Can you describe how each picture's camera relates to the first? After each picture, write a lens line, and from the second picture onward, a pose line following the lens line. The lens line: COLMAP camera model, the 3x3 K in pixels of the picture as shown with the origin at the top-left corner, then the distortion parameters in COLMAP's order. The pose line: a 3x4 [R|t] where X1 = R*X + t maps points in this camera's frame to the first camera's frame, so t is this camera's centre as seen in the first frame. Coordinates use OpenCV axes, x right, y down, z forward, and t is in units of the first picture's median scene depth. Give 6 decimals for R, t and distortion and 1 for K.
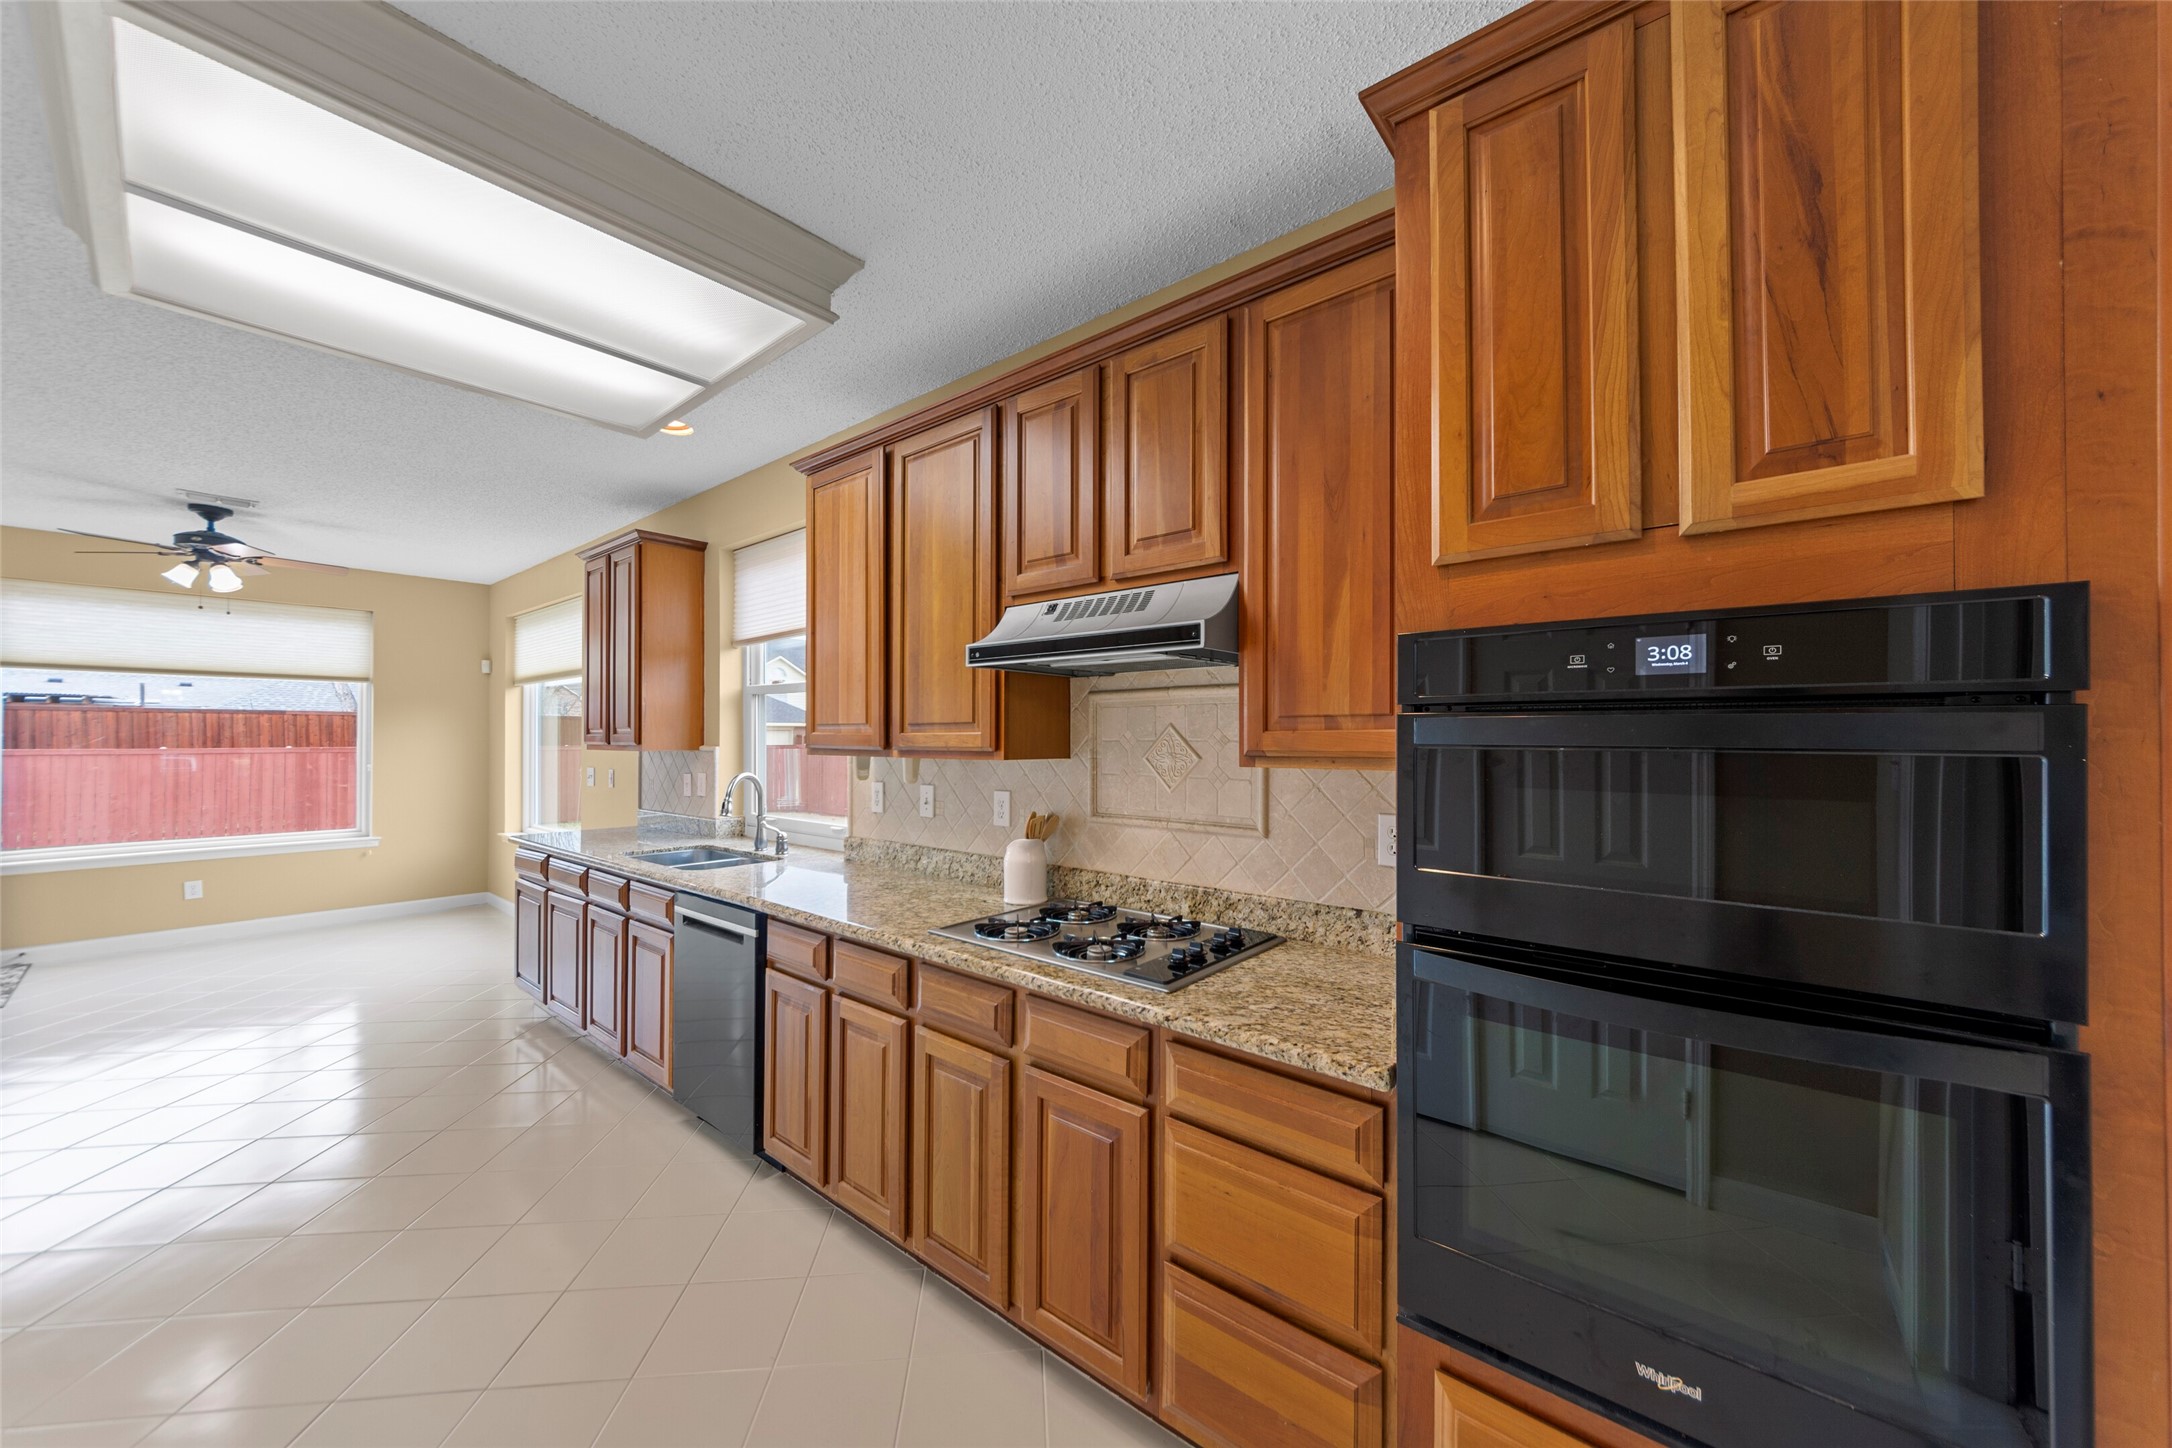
lens RADIAL K [[766.6, 0, 1093.7], [0, 766.6, 729.8], [0, 0, 1]] dist [-0.009567, -0.000269]
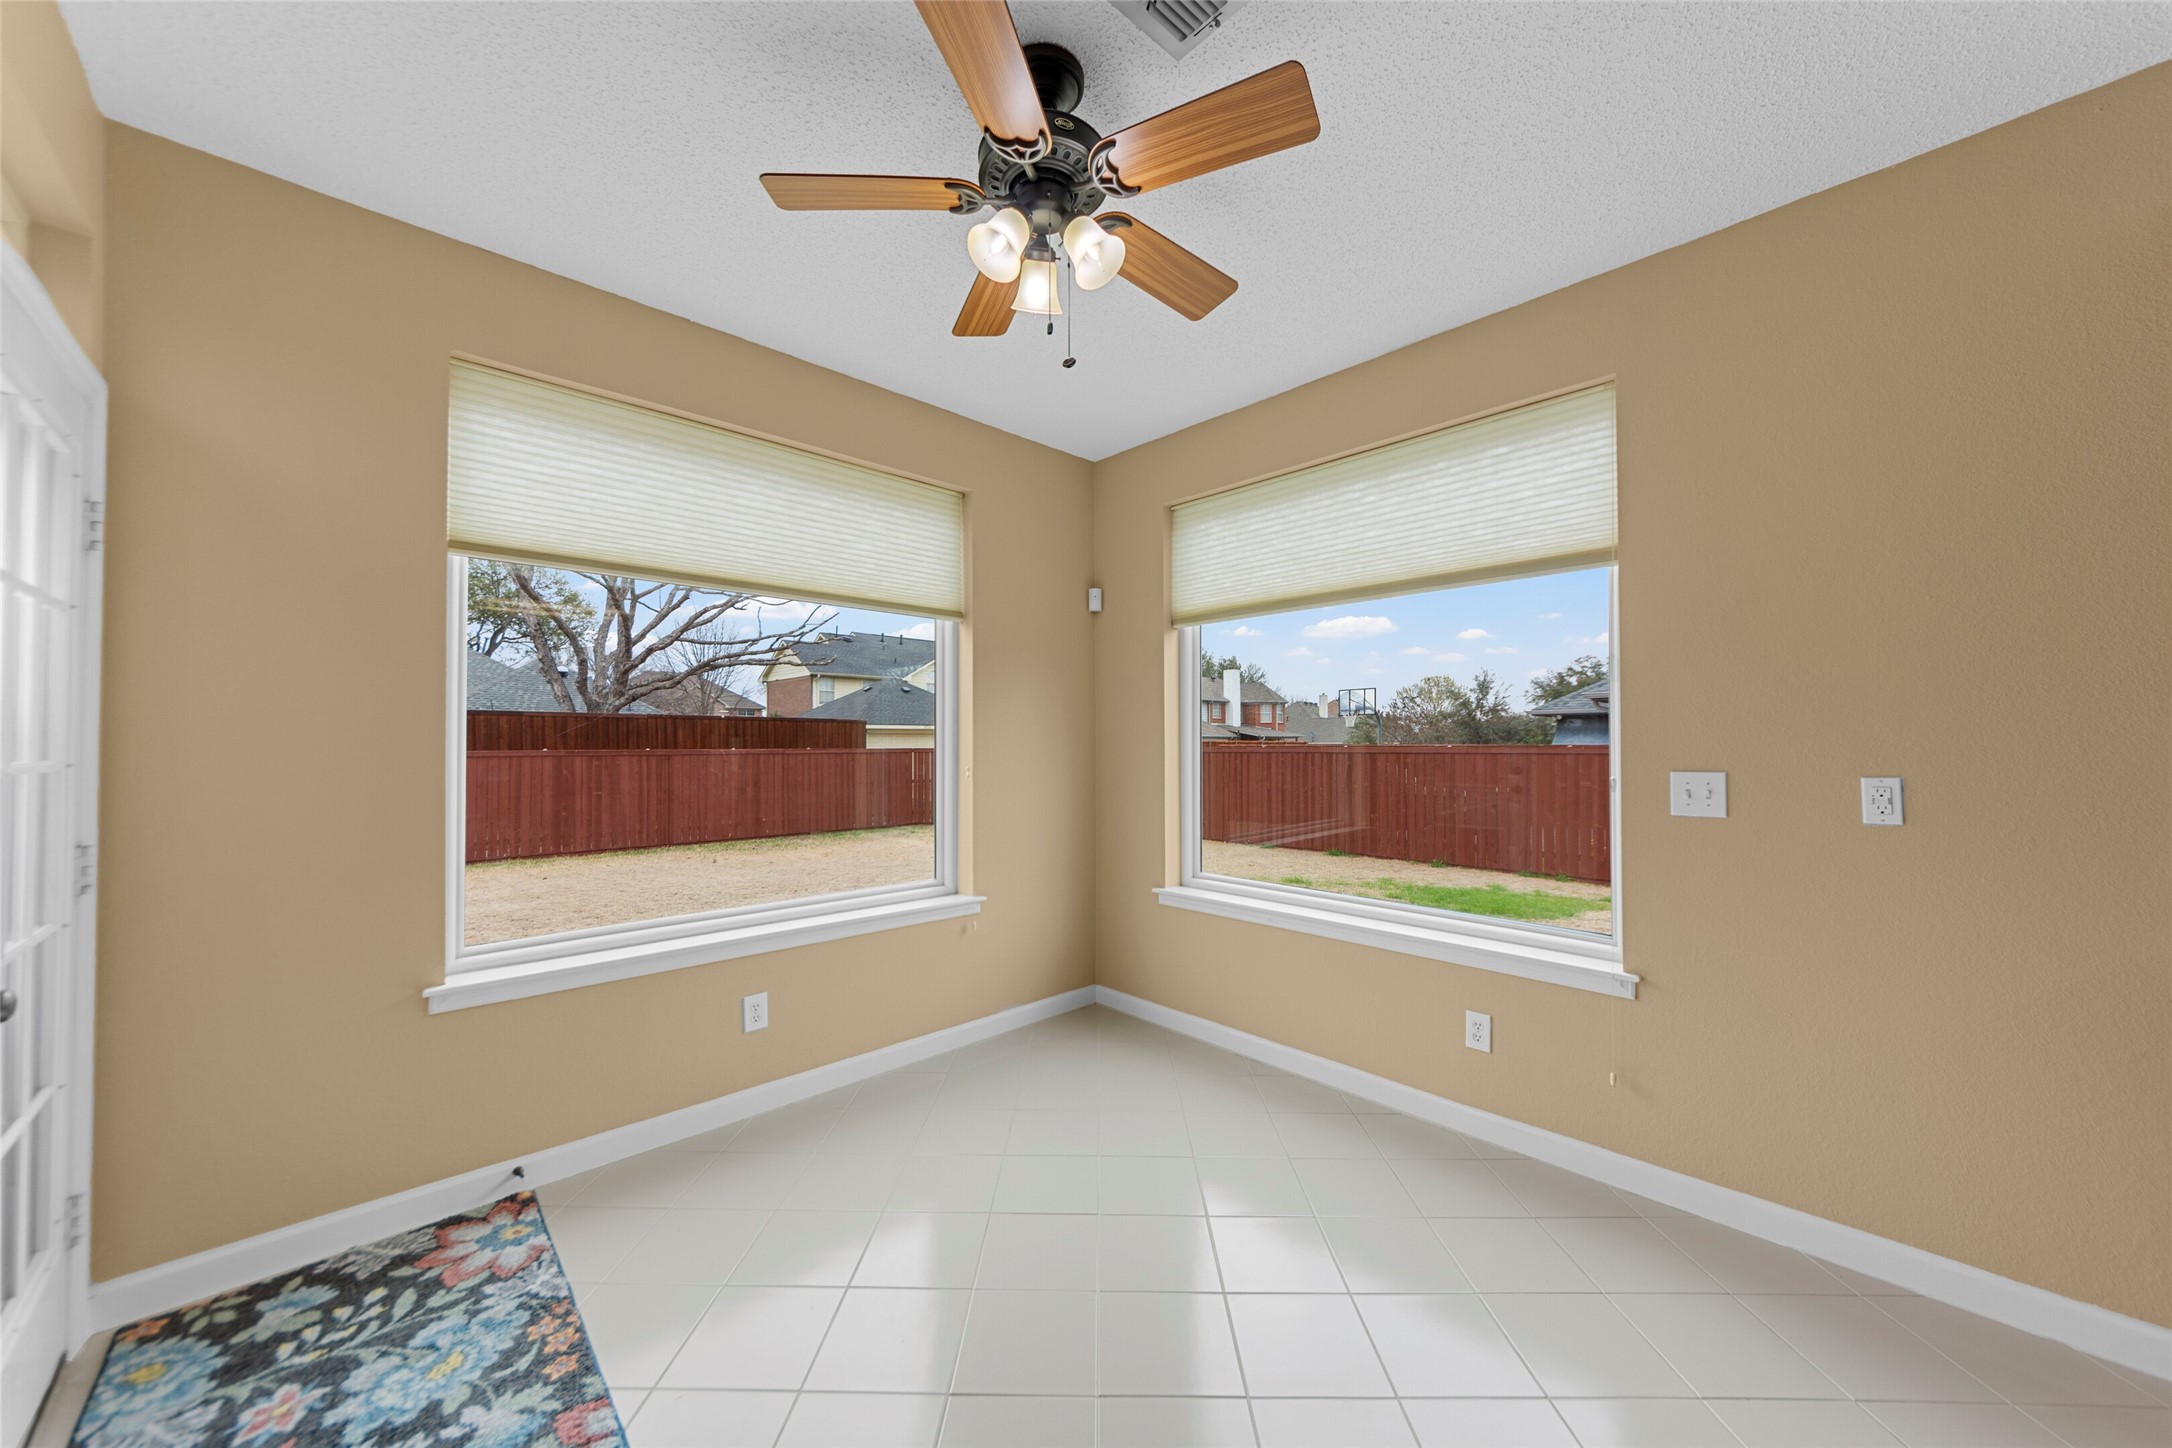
lens RADIAL K [[766.6, 0, 1086.9], [0, 766.6, 734.8], [0, 0, 1]] dist [-0.009567, -0.000269]
pose [[0.993173, -0.015647, -0.115593, -2.129475], [0.016974, 0.999801, 0.010504, 0.042406], [0.115406, -0.012394, 0.993241, 1.188718]]
